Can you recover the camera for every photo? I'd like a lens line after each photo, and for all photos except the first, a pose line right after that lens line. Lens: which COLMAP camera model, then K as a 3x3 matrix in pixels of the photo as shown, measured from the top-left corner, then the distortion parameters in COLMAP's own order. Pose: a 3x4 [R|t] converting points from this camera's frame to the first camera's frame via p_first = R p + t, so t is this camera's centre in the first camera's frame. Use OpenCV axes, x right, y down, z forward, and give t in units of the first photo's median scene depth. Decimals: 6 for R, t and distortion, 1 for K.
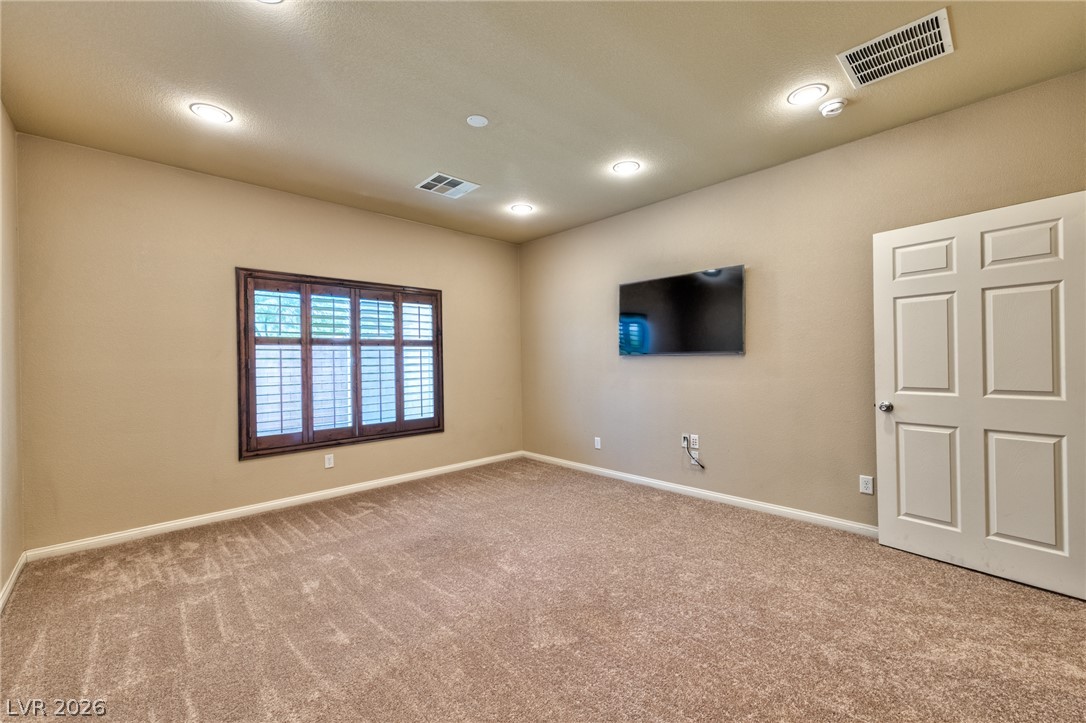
lens RADIAL K [[433.9, 0, 542.1], [0, 433.9, 360.2], [0, 0, 1]] dist [0.002796, 0.000060]
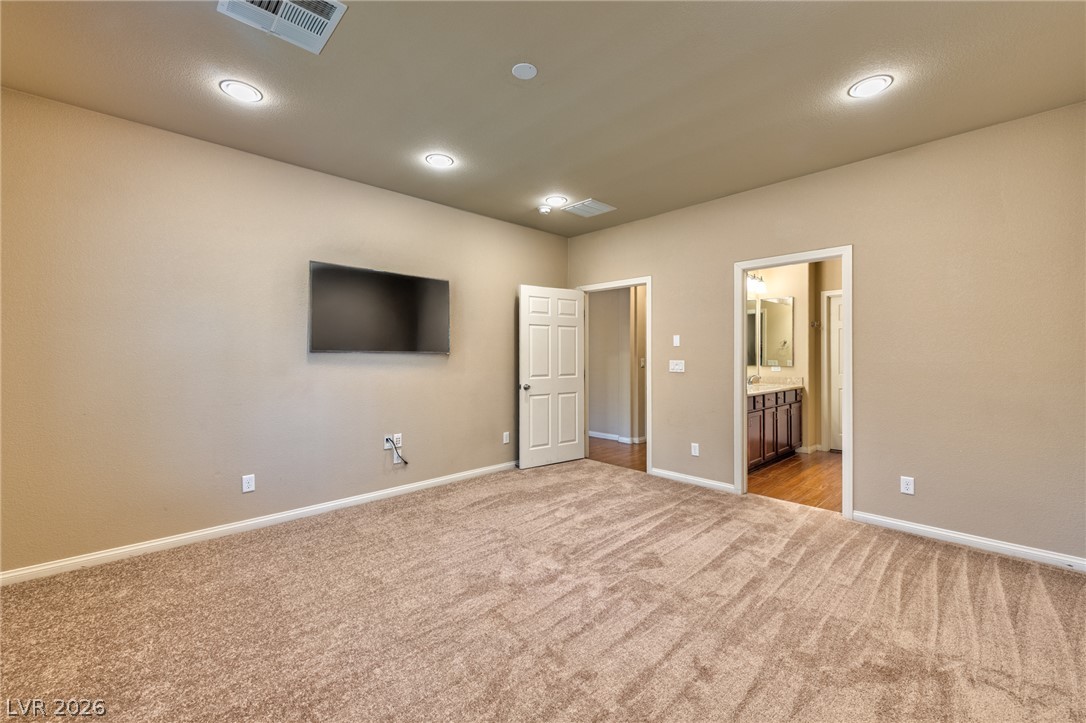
lens RADIAL K [[433.9, 0, 544.1], [0, 433.9, 357.8], [0, 0, 1]] dist [0.002796, 0.000060]
pose [[0.010443, 0.010496, 0.999890, -0.735452], [0.004813, 0.999933, -0.010546, 0.007856], [-0.999934, 0.004923, 0.010392, 0.724707]]
